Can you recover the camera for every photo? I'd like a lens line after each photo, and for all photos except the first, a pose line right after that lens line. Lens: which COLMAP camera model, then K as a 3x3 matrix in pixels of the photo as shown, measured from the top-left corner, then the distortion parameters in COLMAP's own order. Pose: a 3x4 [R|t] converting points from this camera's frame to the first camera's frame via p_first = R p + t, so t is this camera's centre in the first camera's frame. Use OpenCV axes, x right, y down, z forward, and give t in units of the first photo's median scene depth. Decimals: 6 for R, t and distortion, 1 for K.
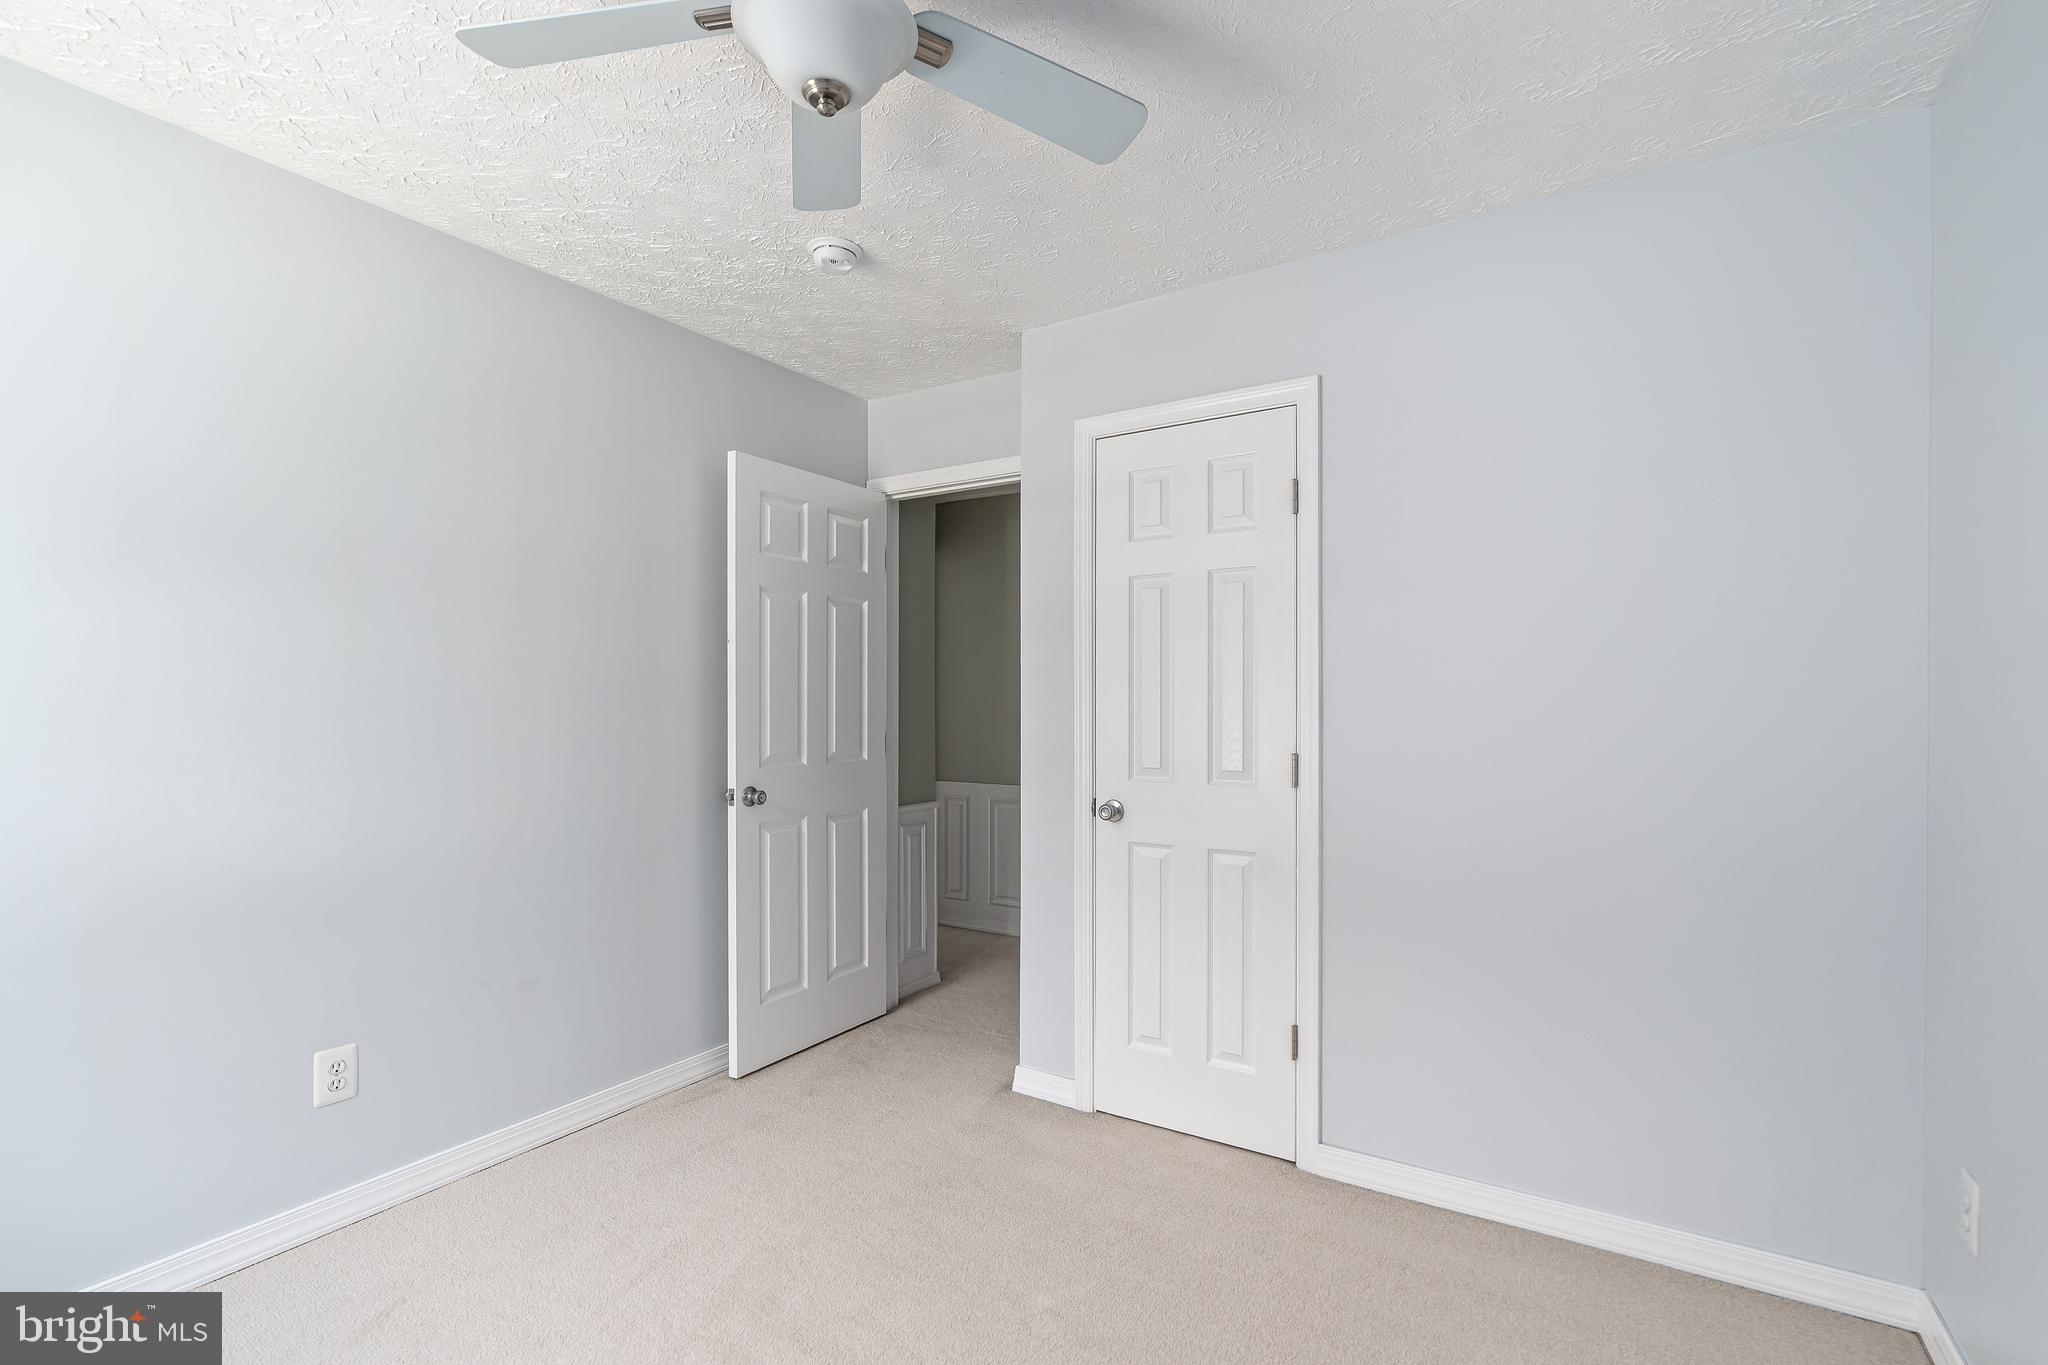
lens RADIAL K [[908.8, 0, 1020.6], [0, 908.8, 691.8], [0, 0, 1]] dist [-0.018615, 0.000013]
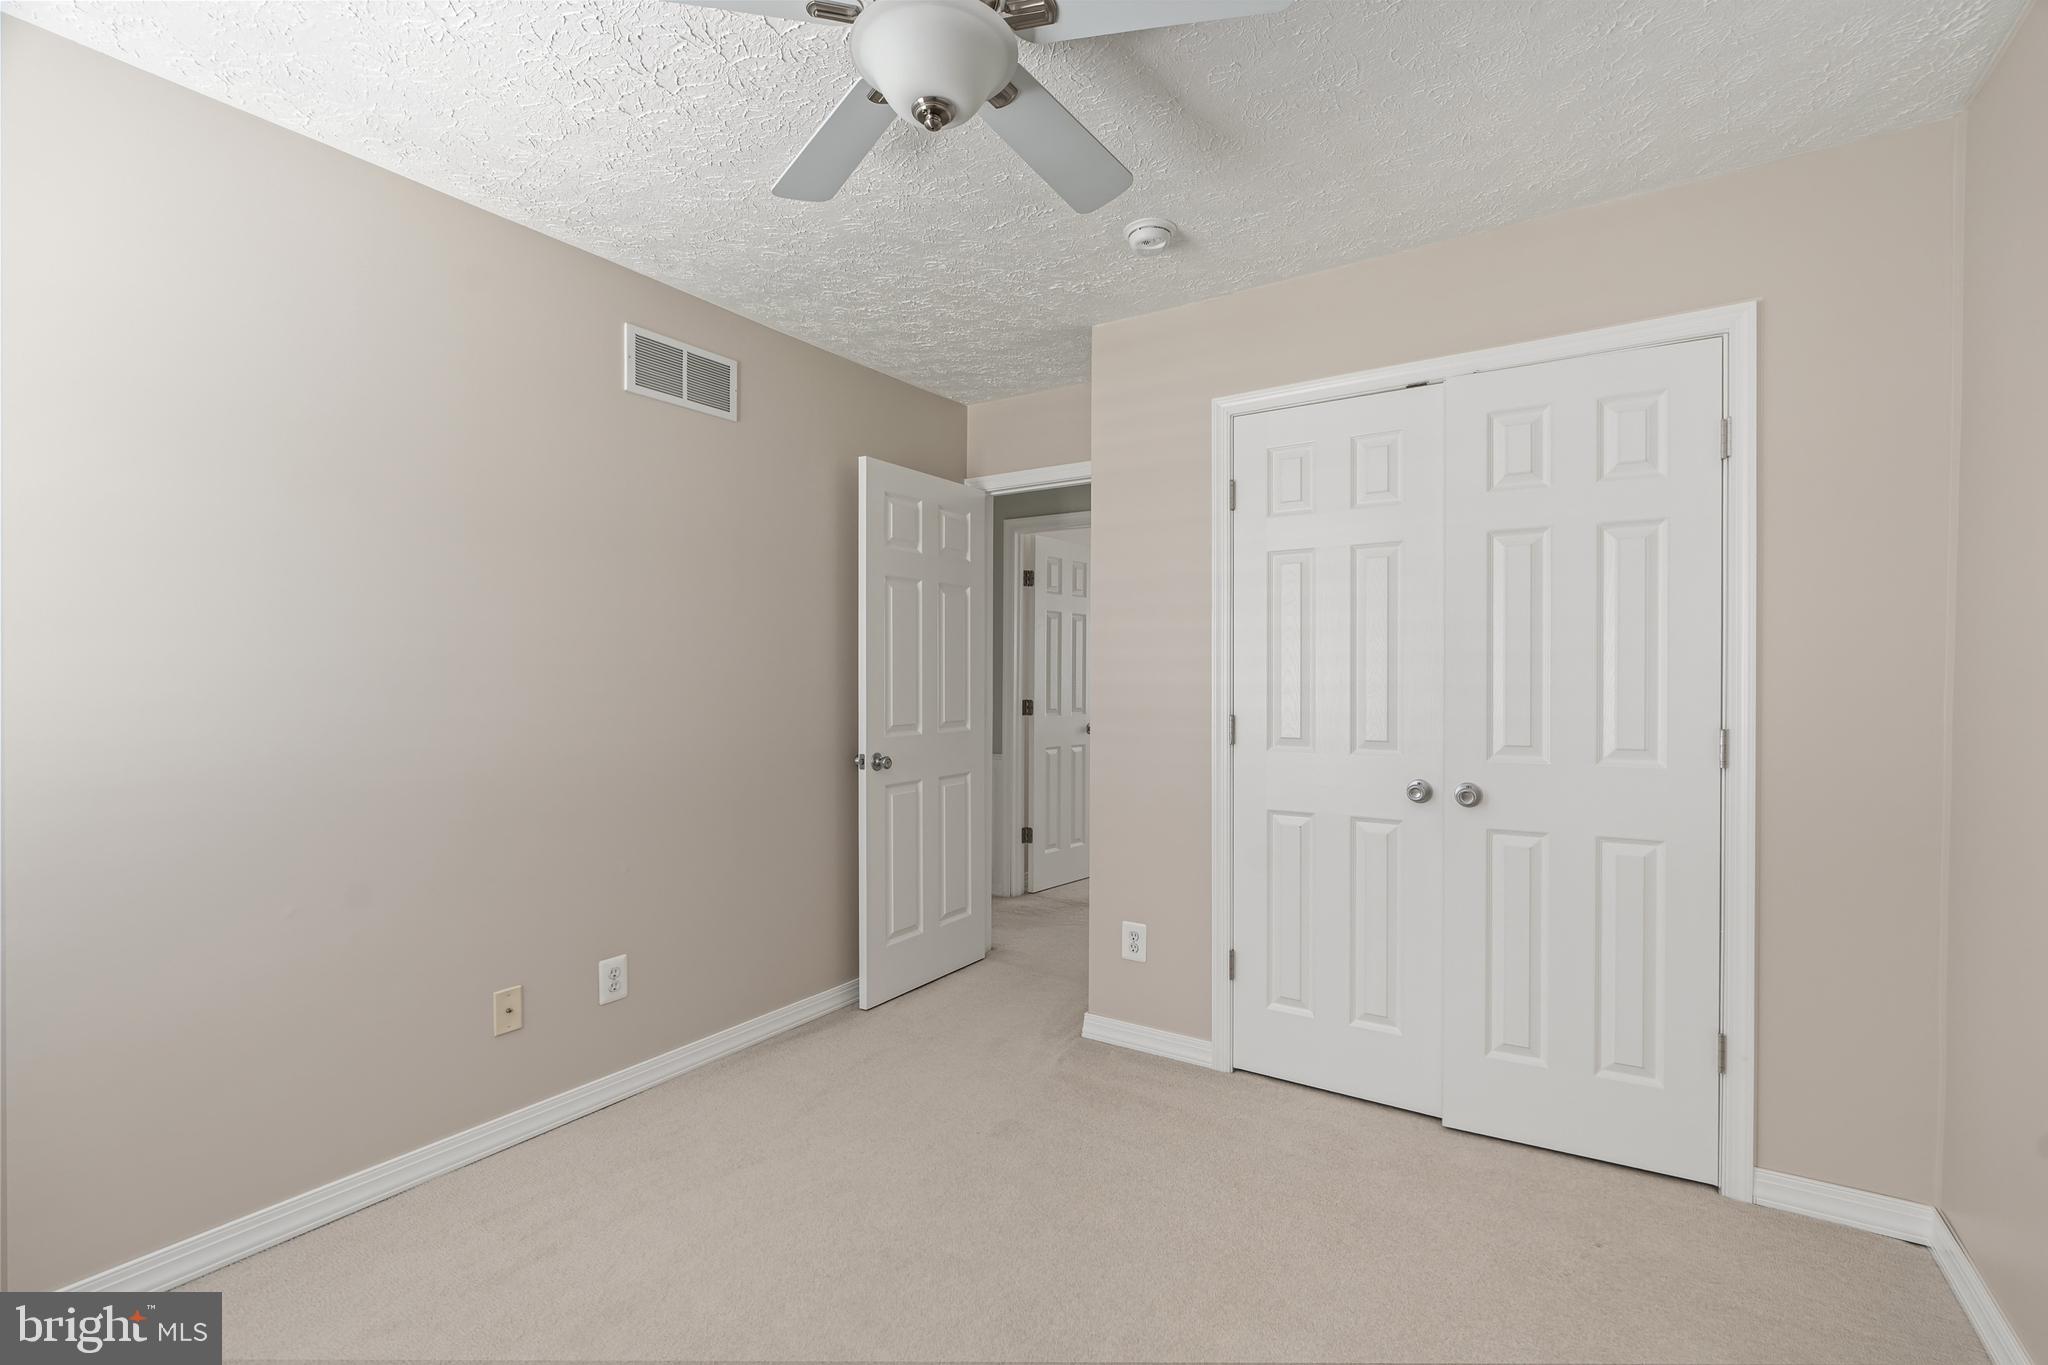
lens RADIAL K [[937.1, 0, 1024.0], [0, 937.1, 682.5], [0, 0, 1]] dist [0.000031, 0.000366]
pose [[0.999964, -0.003192, -0.007883, -0.101229], [0.003337, 0.999825, 0.018421, -0.004109], [0.007823, -0.018447, 0.999799, -0.161857]]
